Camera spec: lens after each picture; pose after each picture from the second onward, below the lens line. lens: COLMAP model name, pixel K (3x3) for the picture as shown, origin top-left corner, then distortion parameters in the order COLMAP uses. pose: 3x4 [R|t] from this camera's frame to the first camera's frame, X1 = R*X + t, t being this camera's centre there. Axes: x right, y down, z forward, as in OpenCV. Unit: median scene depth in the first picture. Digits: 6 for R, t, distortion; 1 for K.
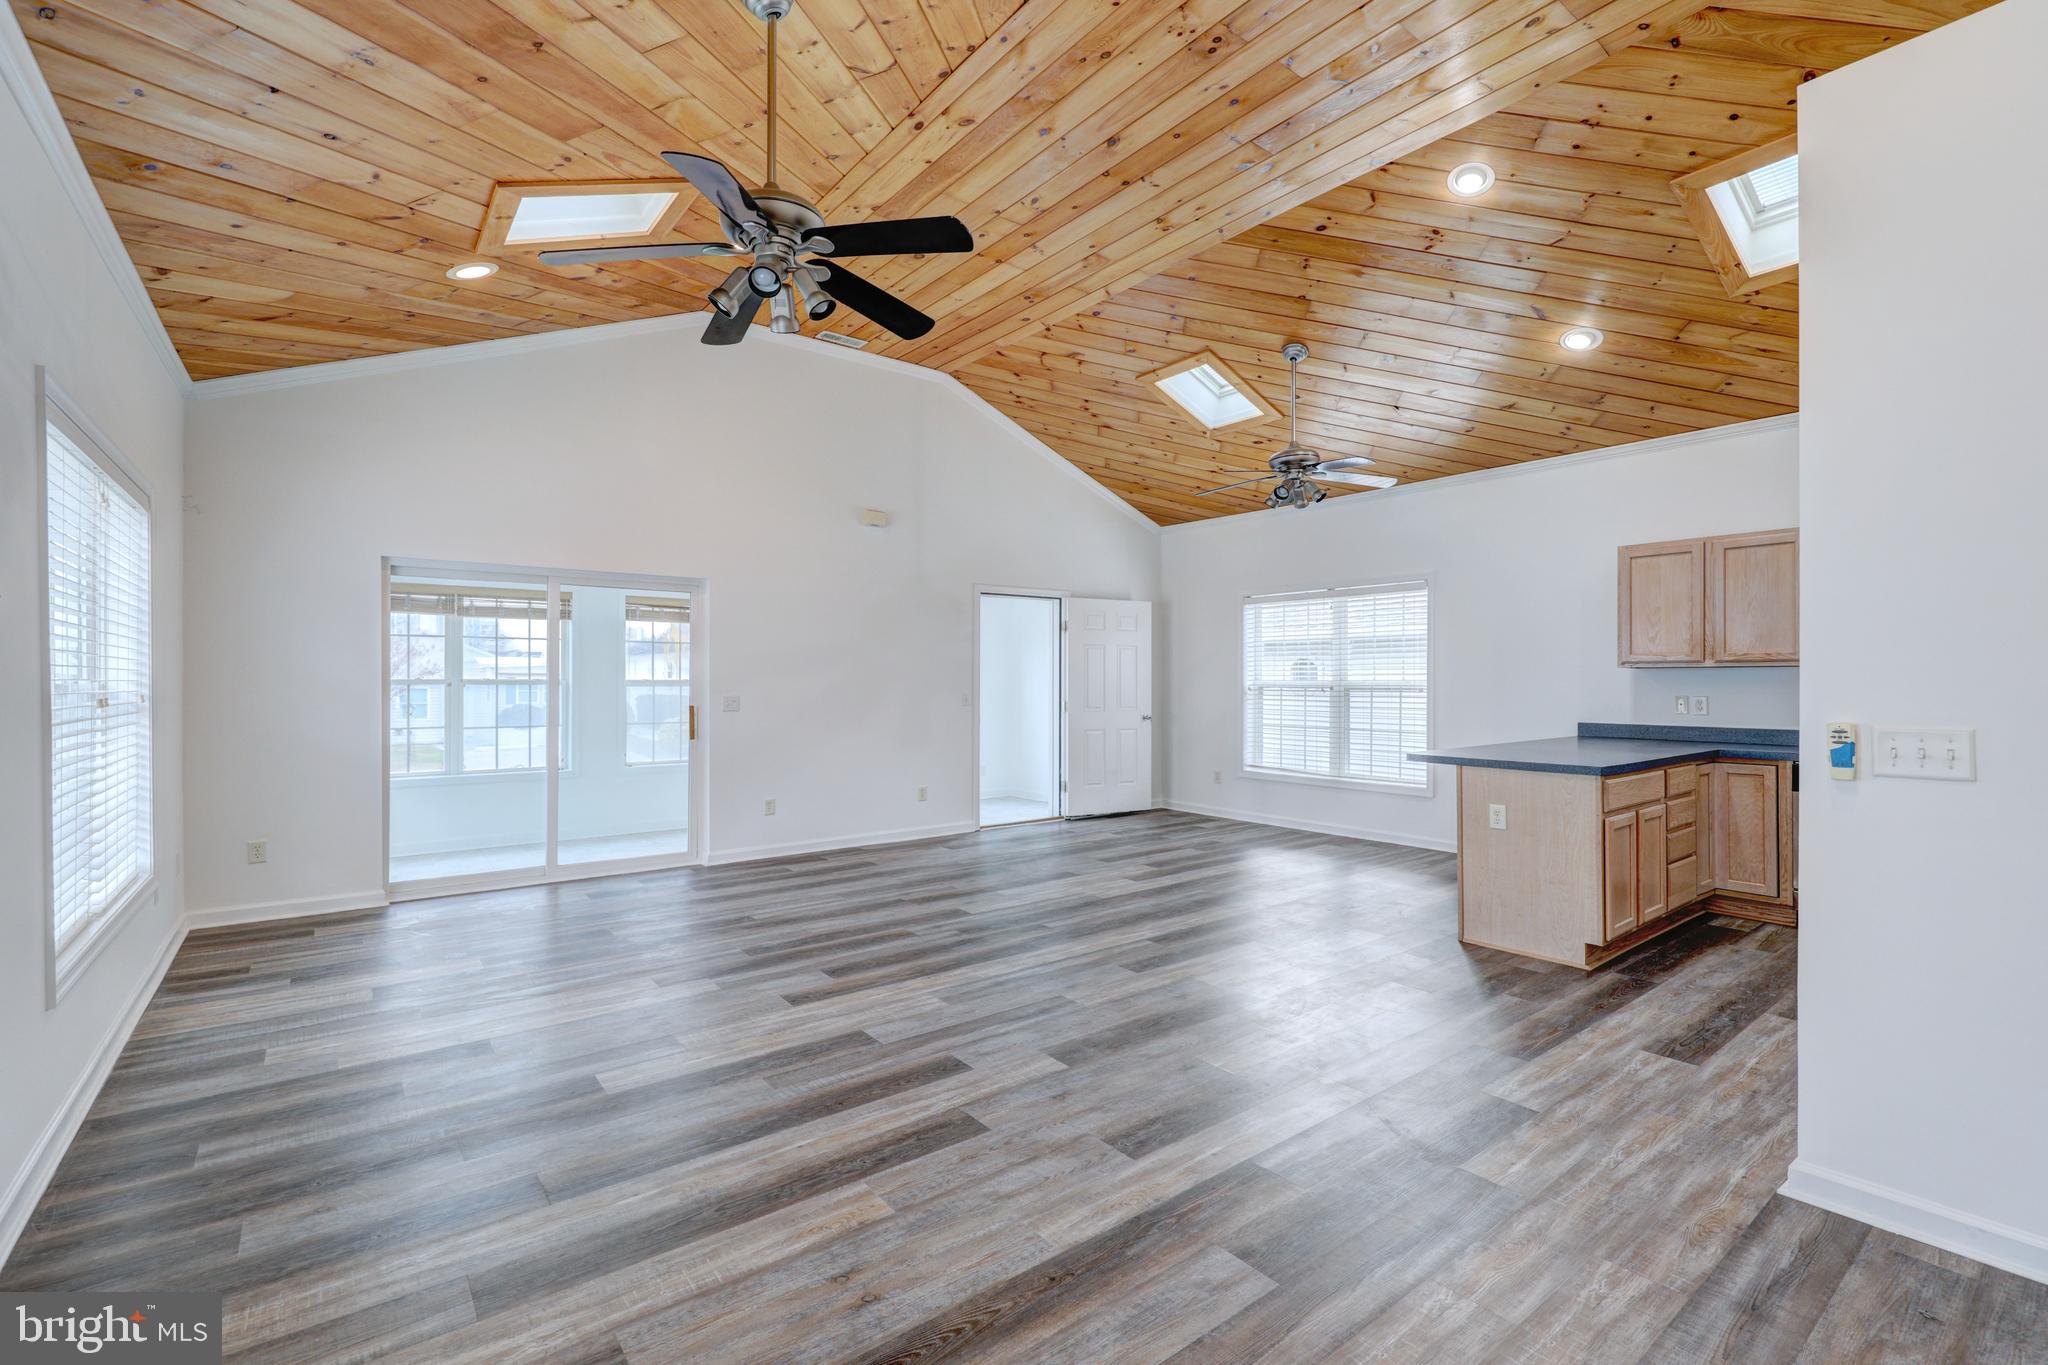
lens RADIAL K [[906.8, 0, 956.2], [0, 906.8, 682.0], [0, 0, 1]] dist [0.009360, -0.004281]
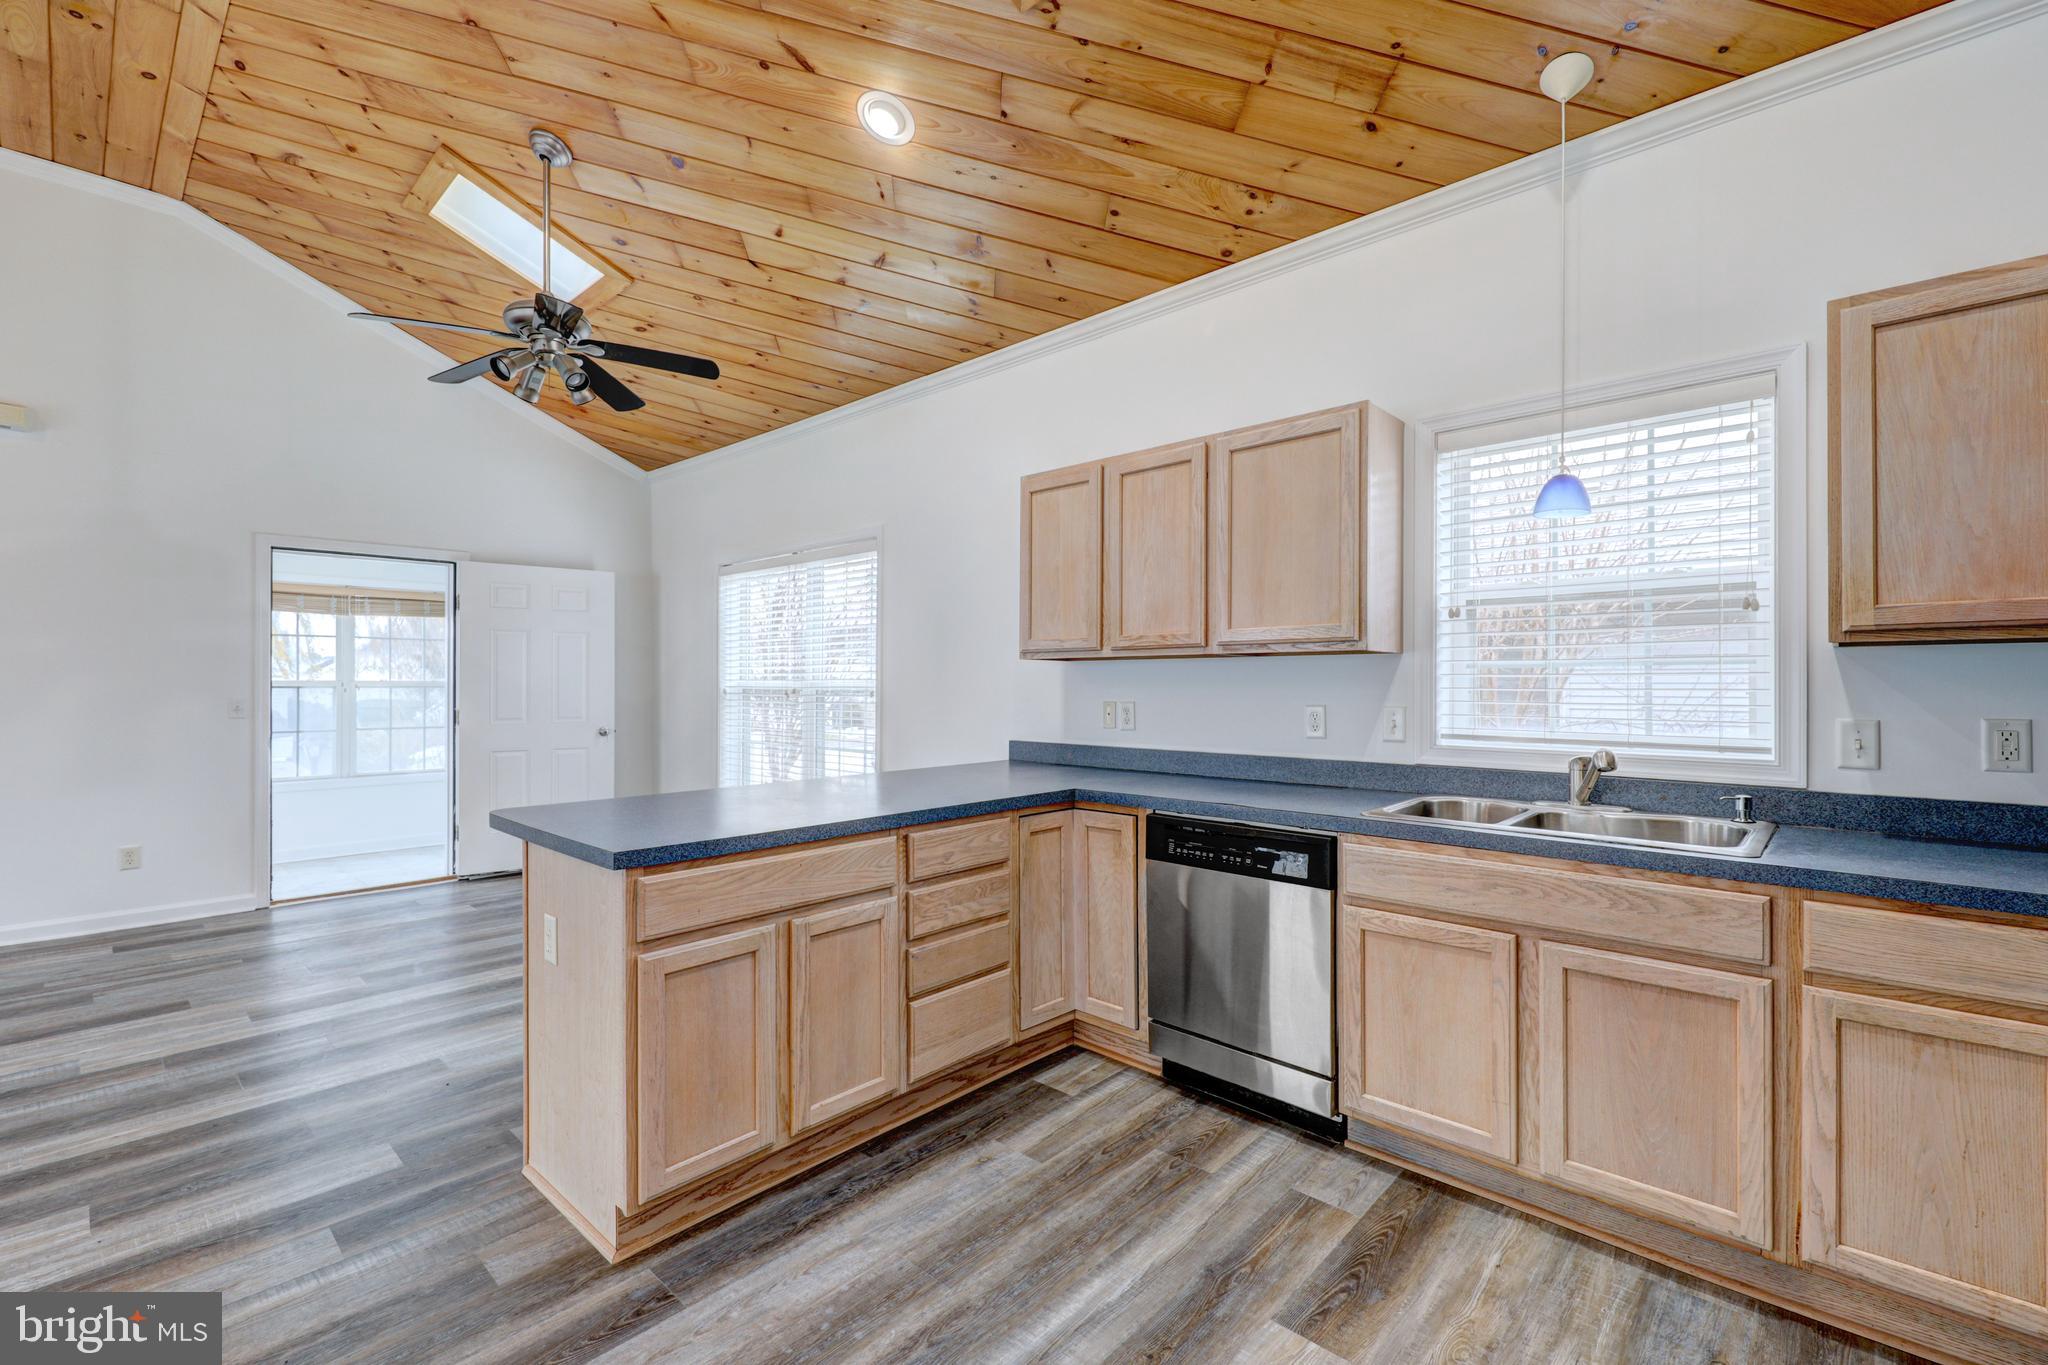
lens RADIAL K [[906.8, 0, 1000.1], [0, 906.8, 691.2], [0, 0, 1]] dist [0.009360, -0.004281]
pose [[0.983743, -0.001166, 0.179577, 0.686888], [-0.000131, 0.999974, 0.007210, 0.003236], [-0.179580, -0.007116, 0.983718, 0.405100]]
